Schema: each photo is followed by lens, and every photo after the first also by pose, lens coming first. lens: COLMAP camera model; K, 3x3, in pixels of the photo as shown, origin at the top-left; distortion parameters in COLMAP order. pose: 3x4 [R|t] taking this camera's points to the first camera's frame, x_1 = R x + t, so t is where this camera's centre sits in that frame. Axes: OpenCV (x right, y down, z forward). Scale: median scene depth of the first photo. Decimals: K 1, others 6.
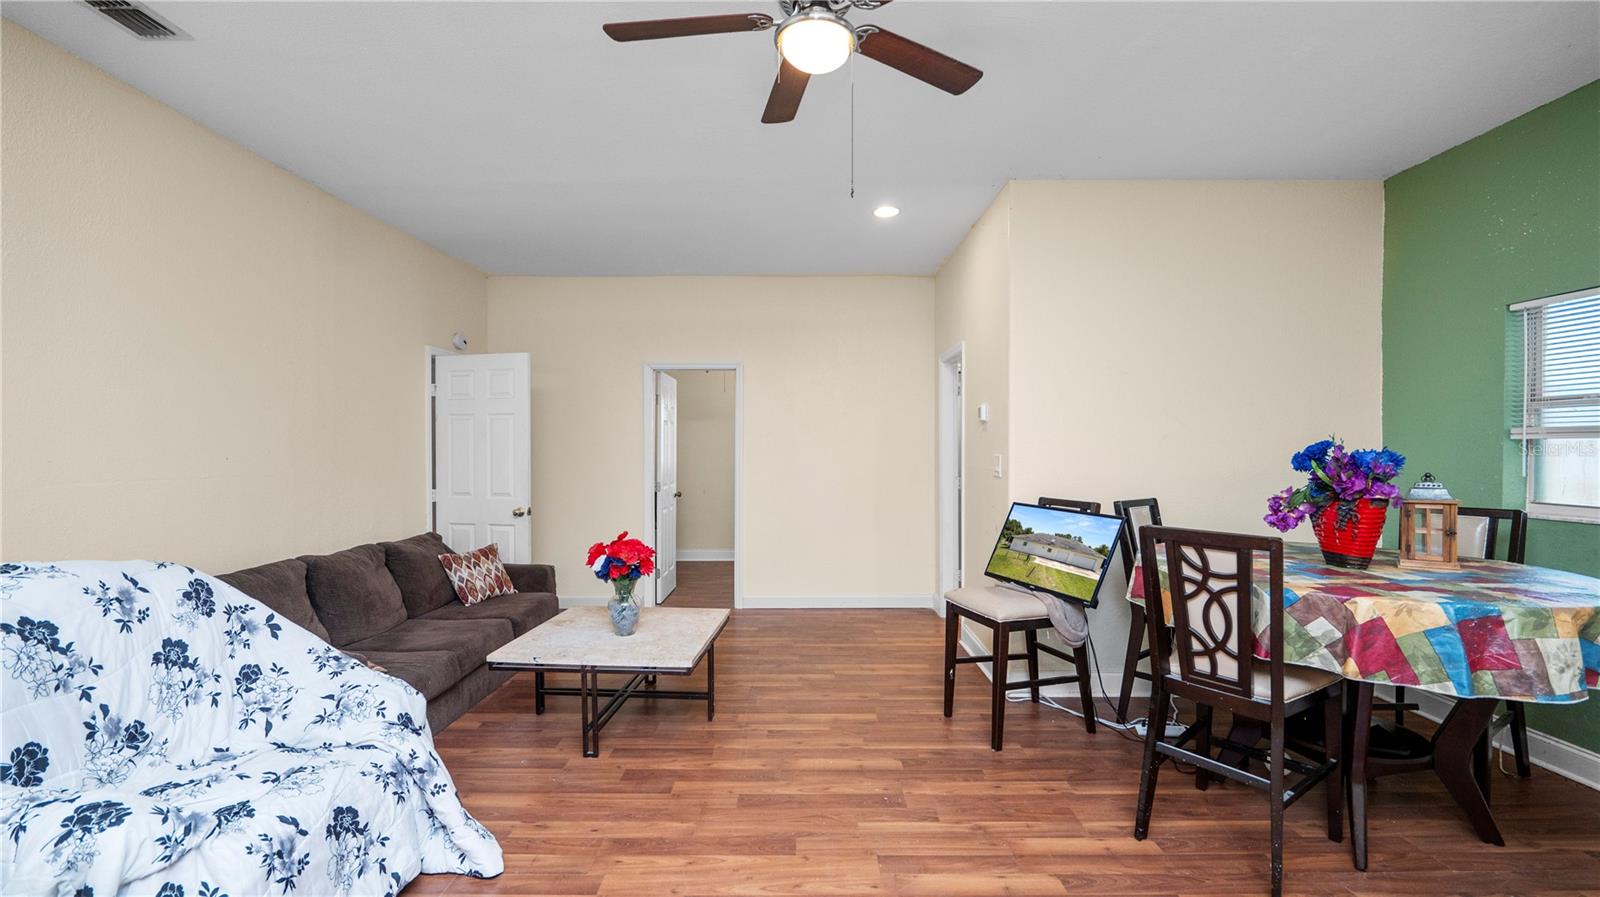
lens RADIAL K [[651.1, 0, 796.2], [0, 651.1, 451.3], [0, 0, 1]] dist [-0.011689, 0.000619]
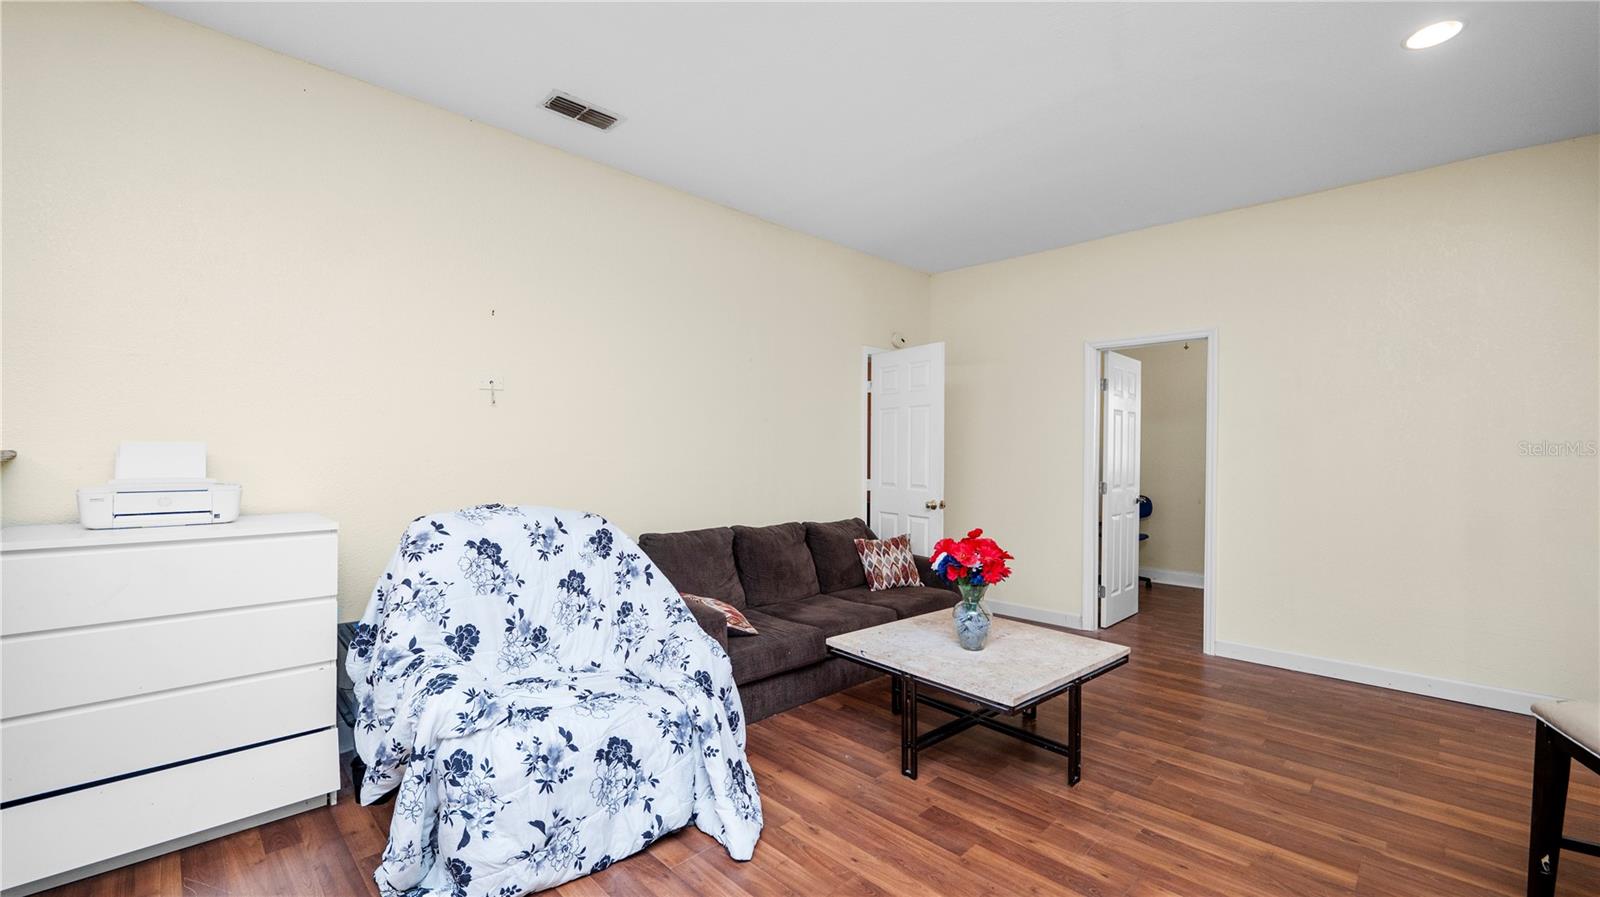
lens RADIAL K [[651.1, 0, 796.3], [0, 651.1, 447.1], [0, 0, 1]] dist [-0.011689, 0.000619]
pose [[0.709290, 0.001332, -0.704915, 0.248939], [-0.012718, 0.999860, -0.010907, 0.040566], [0.704802, 0.016702, 0.709208, 0.319976]]
